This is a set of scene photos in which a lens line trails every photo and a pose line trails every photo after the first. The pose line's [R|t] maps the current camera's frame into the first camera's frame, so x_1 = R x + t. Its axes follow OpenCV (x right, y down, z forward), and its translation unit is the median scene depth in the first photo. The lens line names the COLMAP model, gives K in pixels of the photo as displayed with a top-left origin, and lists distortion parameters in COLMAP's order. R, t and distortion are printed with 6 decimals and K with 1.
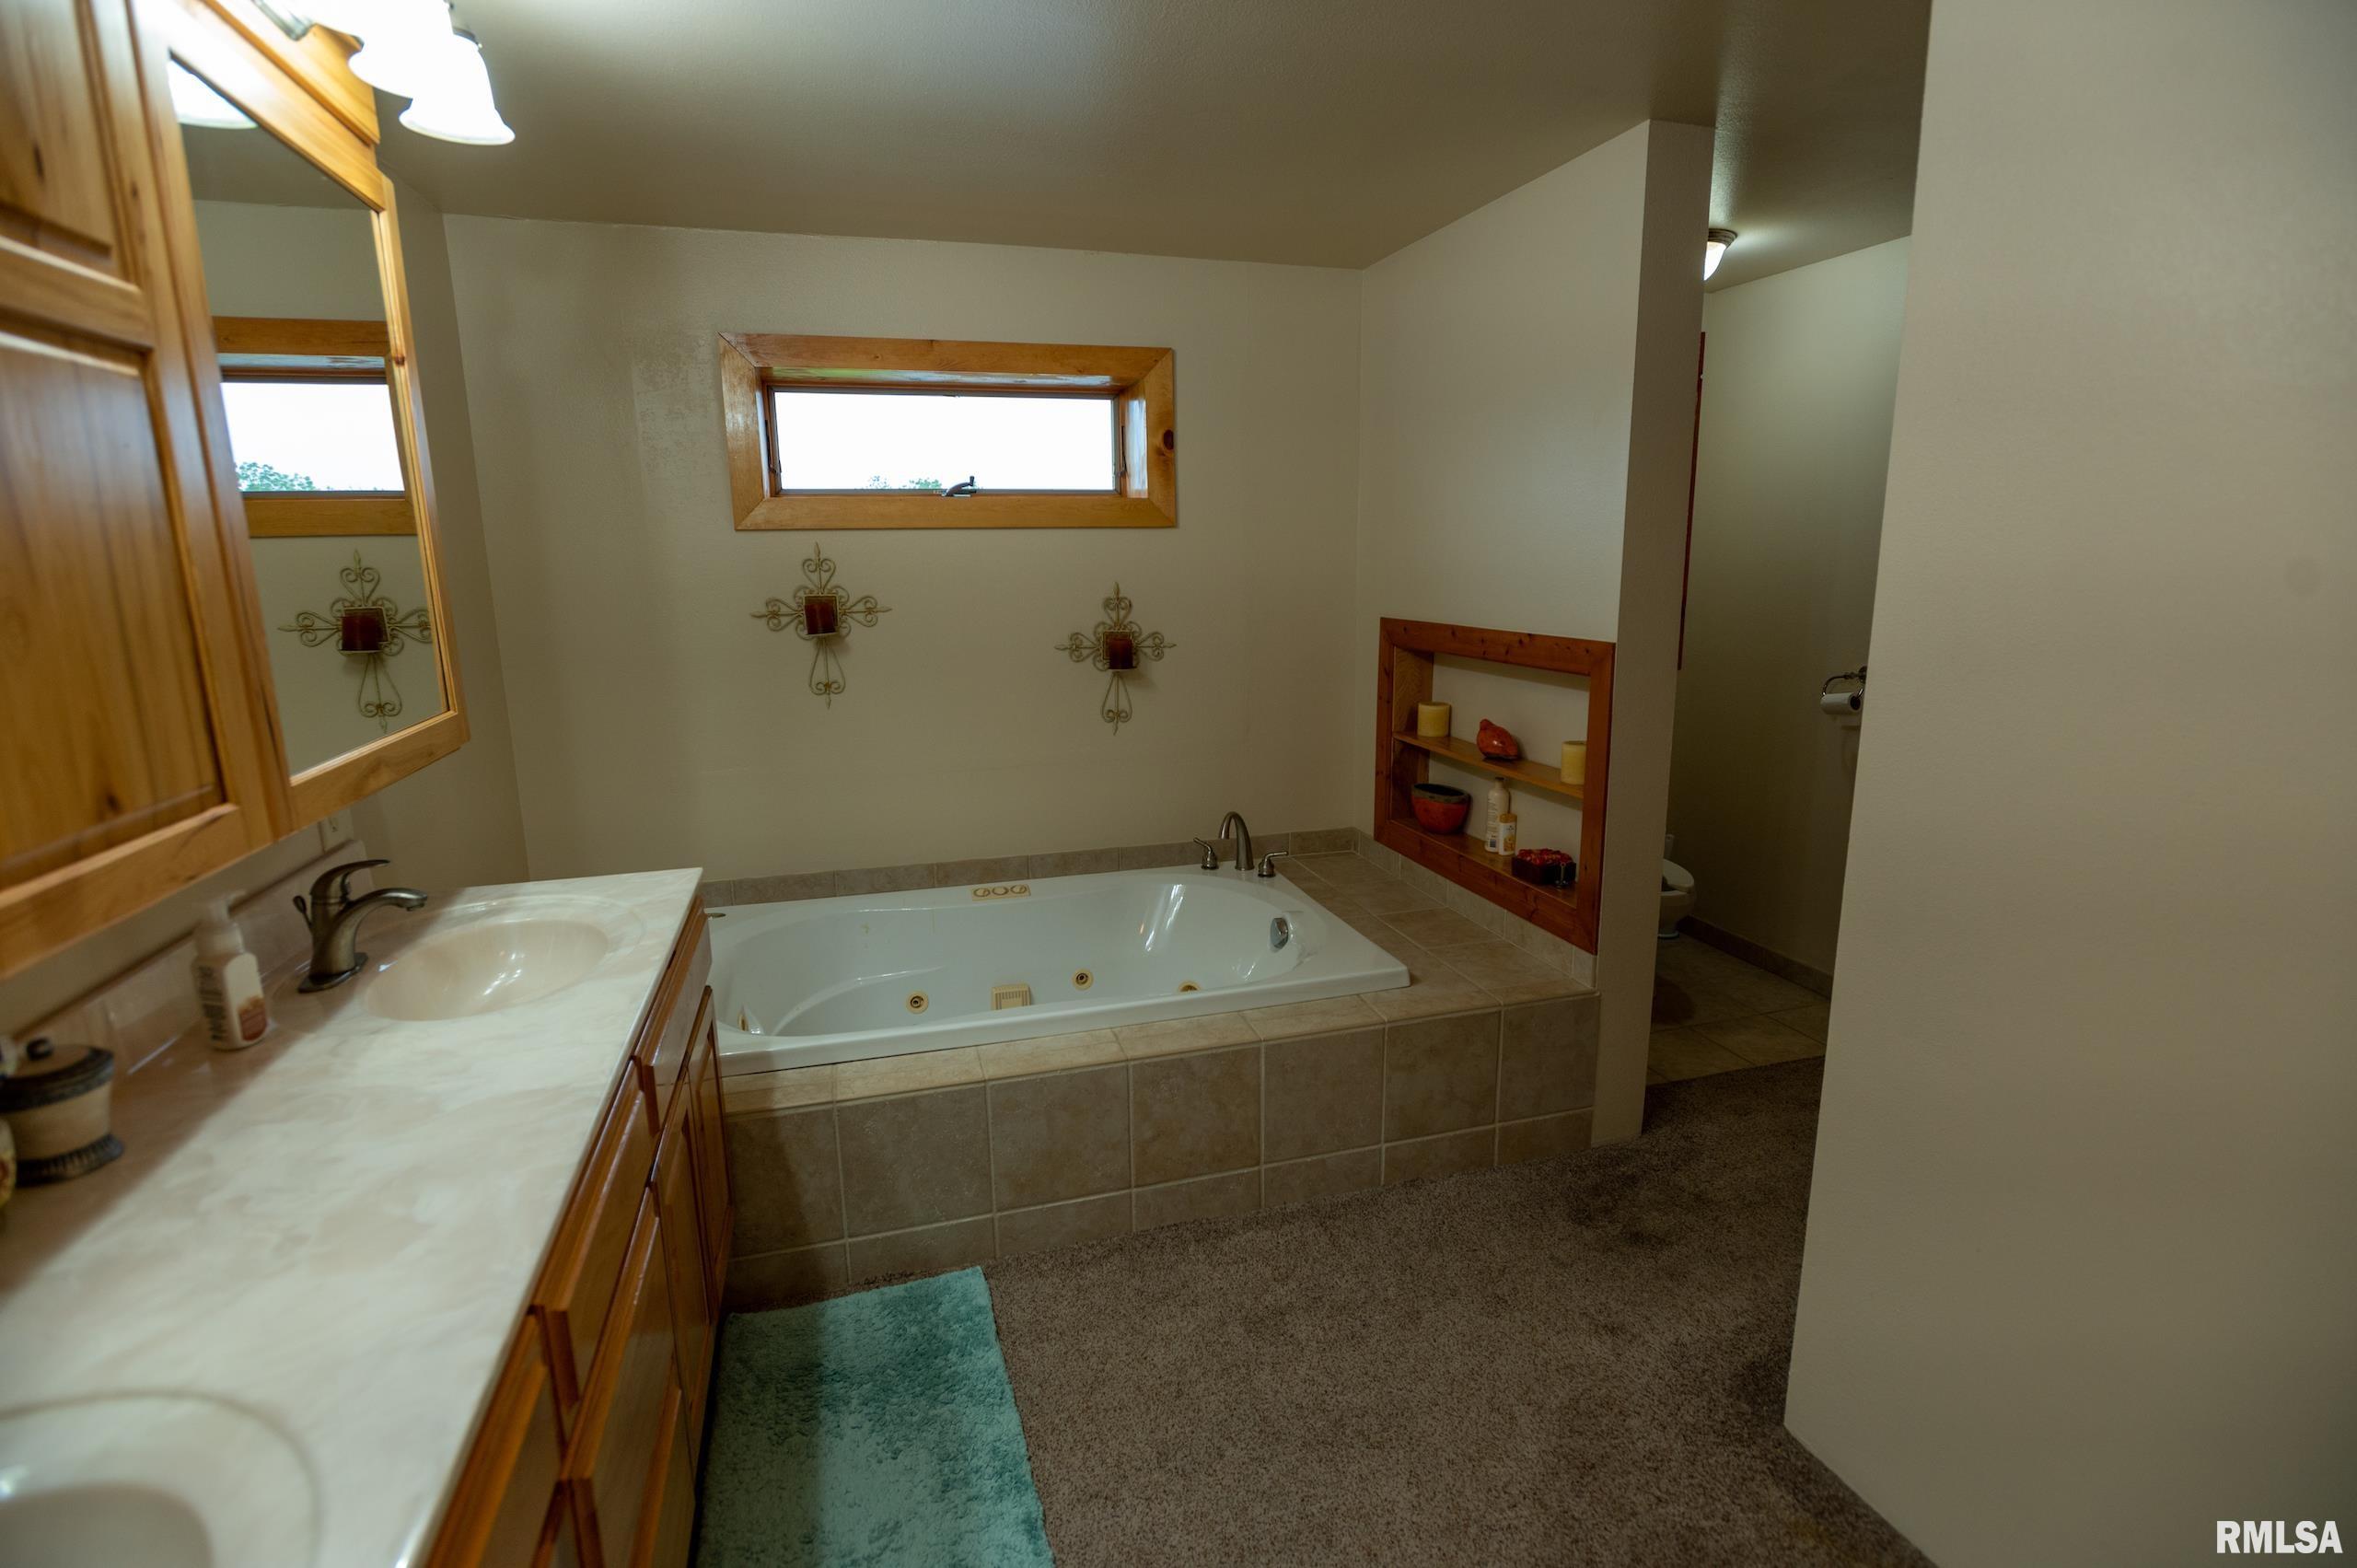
lens RADIAL K [[1114.7, 0, 1177.1], [0, 1114.7, 778.3], [0, 0, 1]] dist [-0.001753, -0.004272]
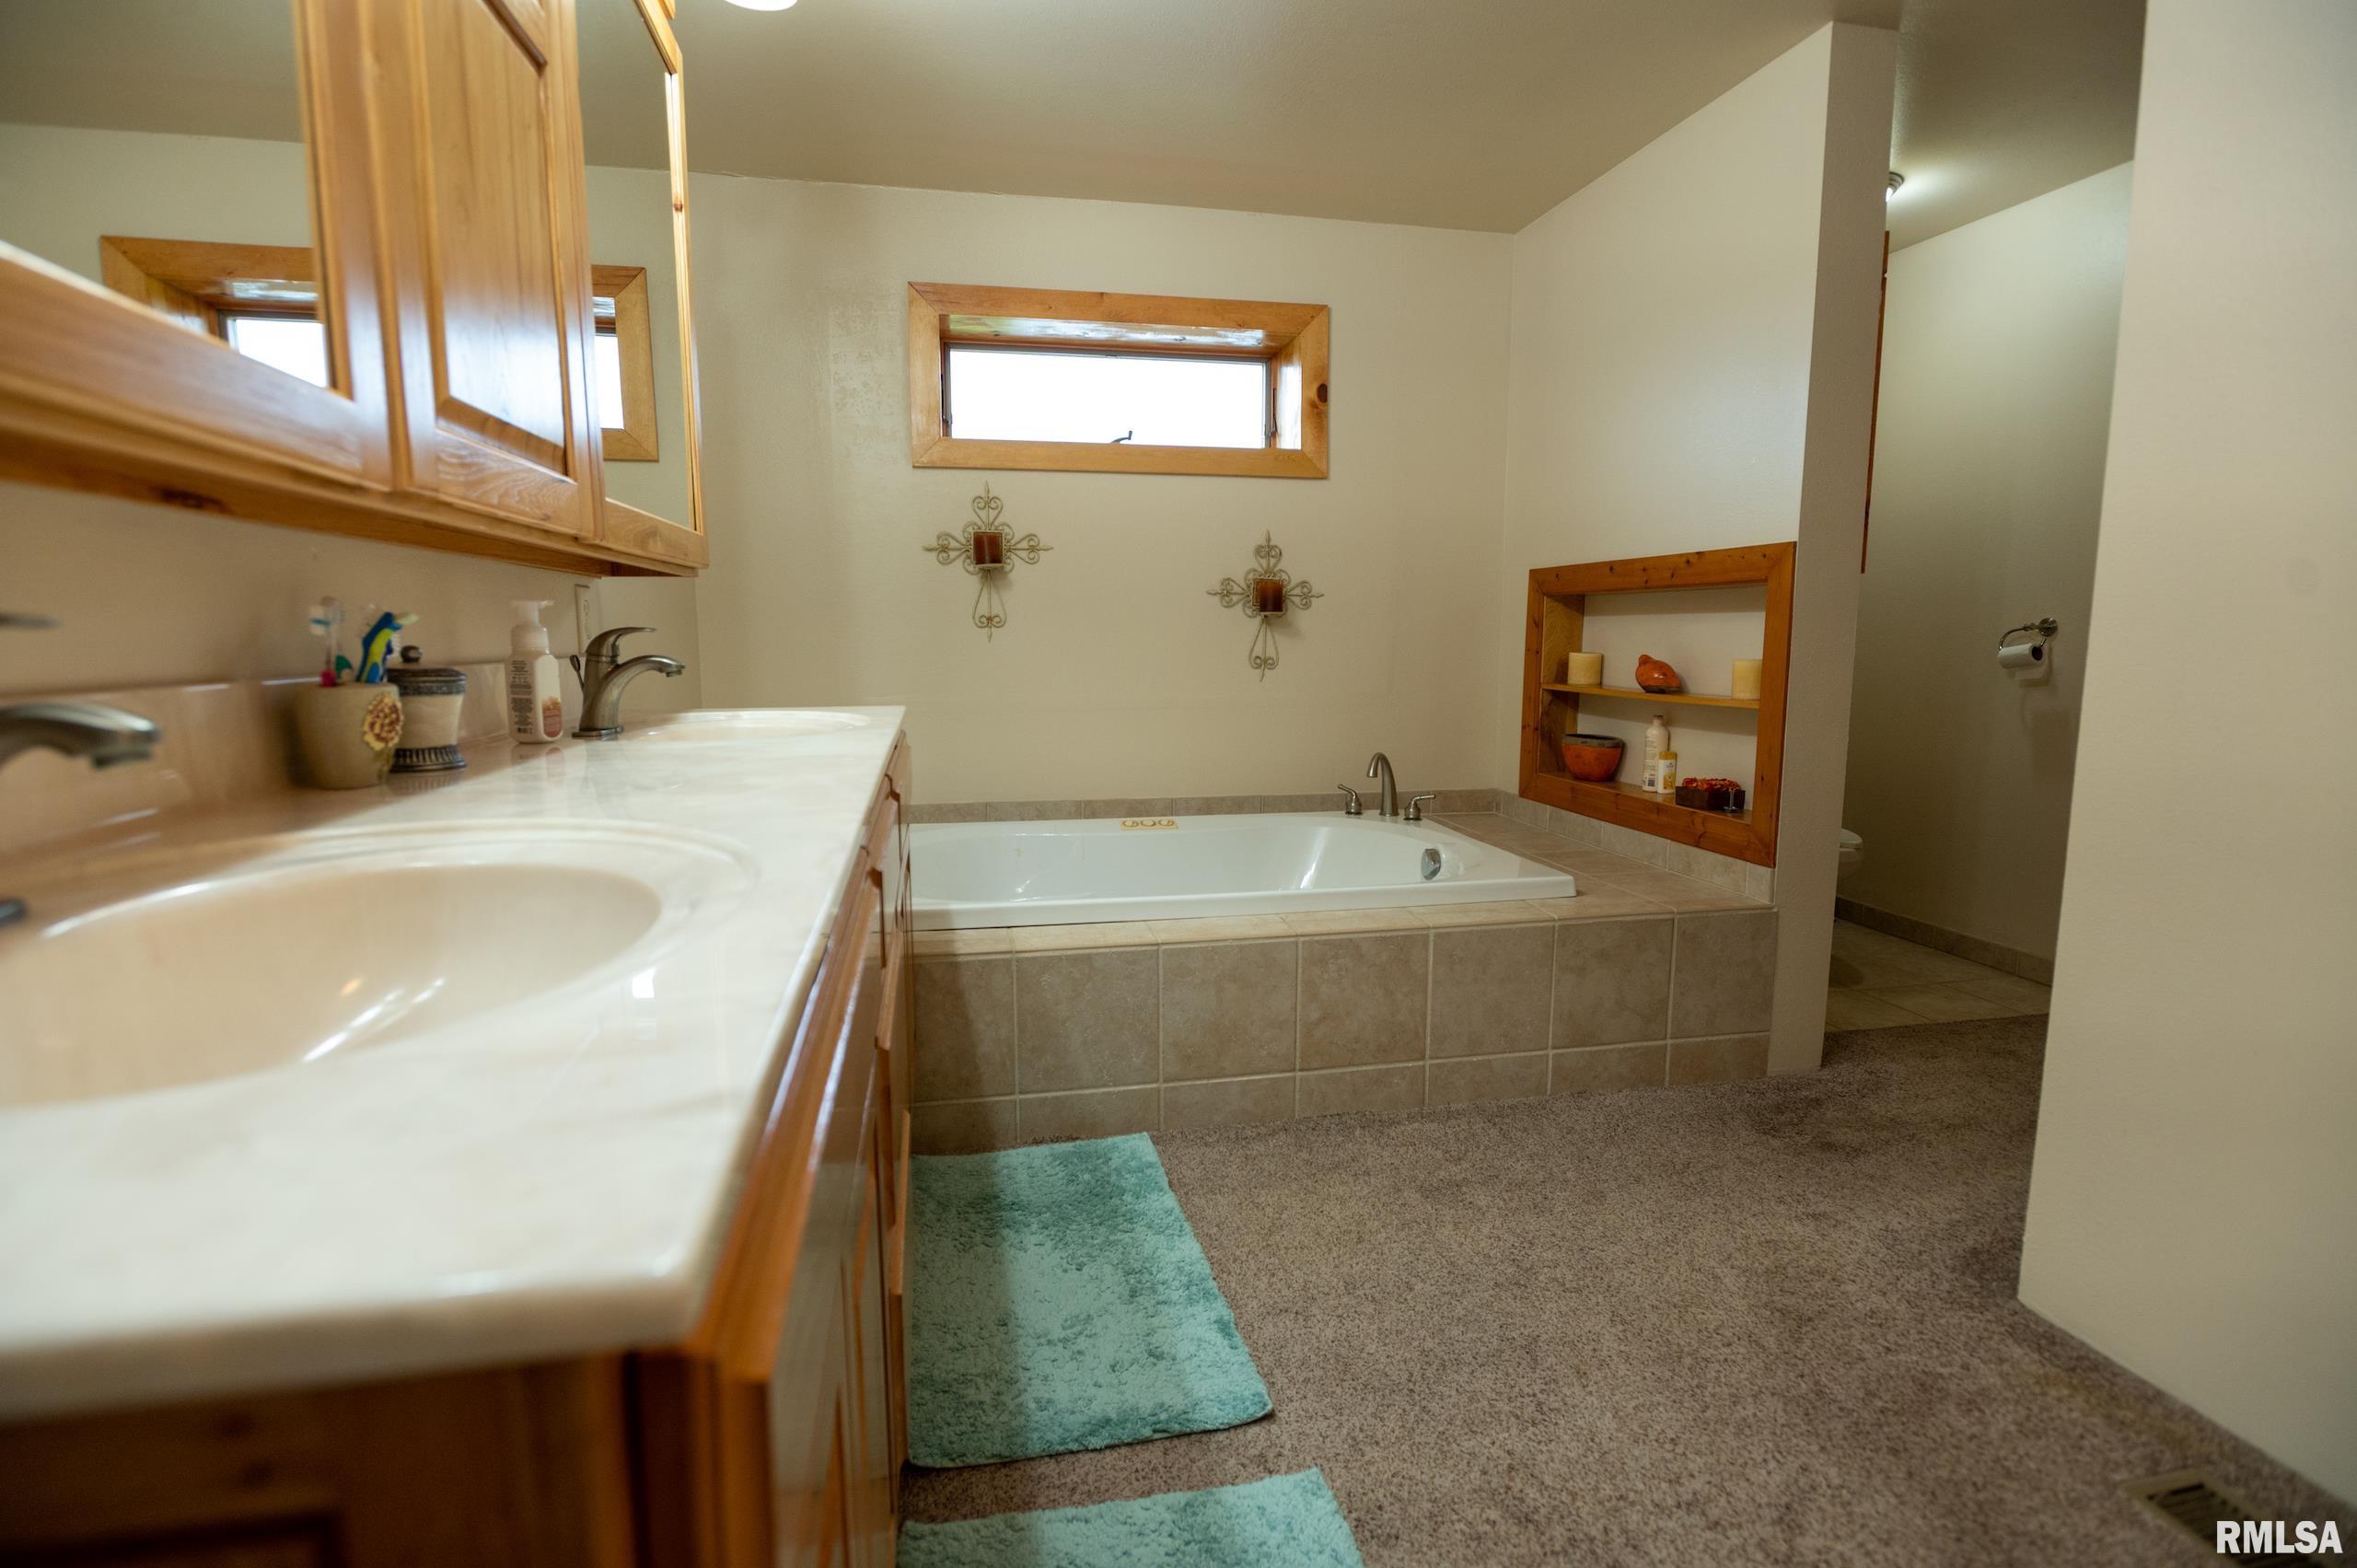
lens RADIAL K [[1114.7, 0, 1177.1], [0, 1114.7, 778.3], [0, 0, 1]] dist [-0.001753, -0.004272]
pose [[0.996535, 0.022885, -0.079969, -0.071765], [-0.028409, 0.997238, -0.068631, 0.176231], [0.078178, 0.070665, 0.994432, -0.011198]]
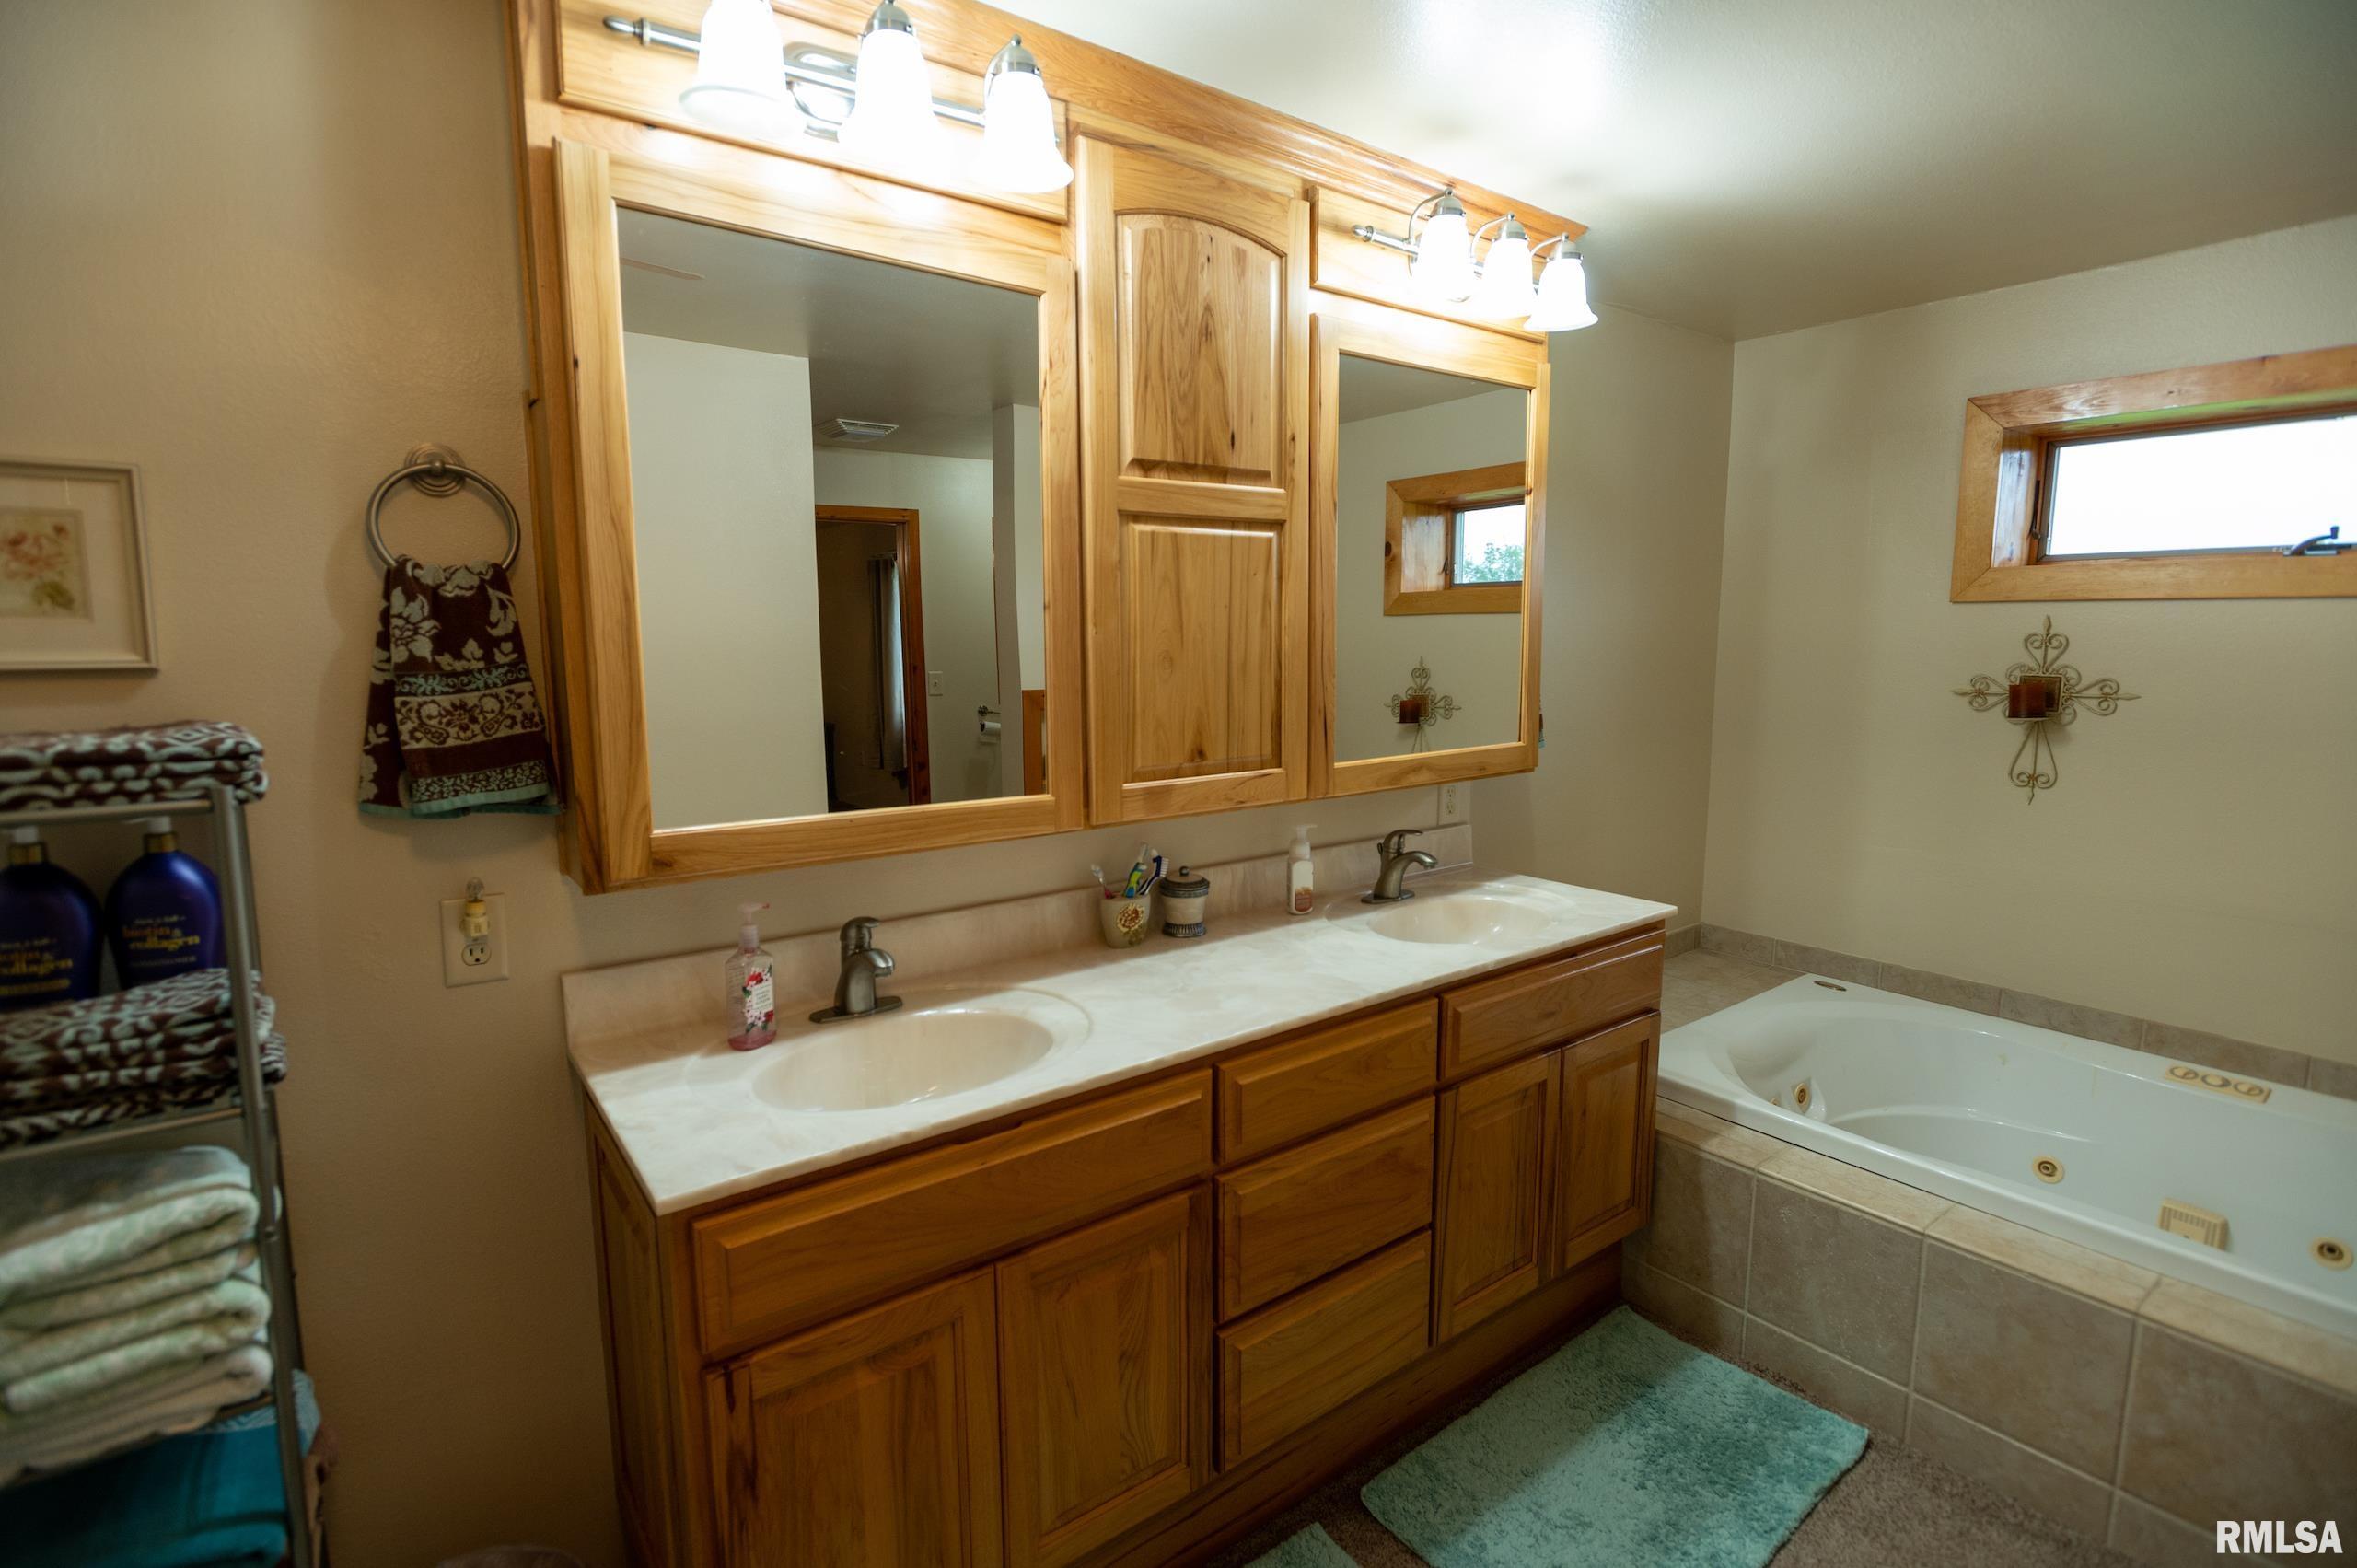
lens RADIAL K [[1121.8, 0, 1183.6], [0, 1121.8, 776.4], [0, 0, 1]] dist [-0.002692, -0.005529]
pose [[0.351234, 0.134859, -0.926525, 0.355297], [-0.187380, 0.979677, 0.071562, -0.030008], [0.917346, 0.148477, 0.369366, 0.089854]]
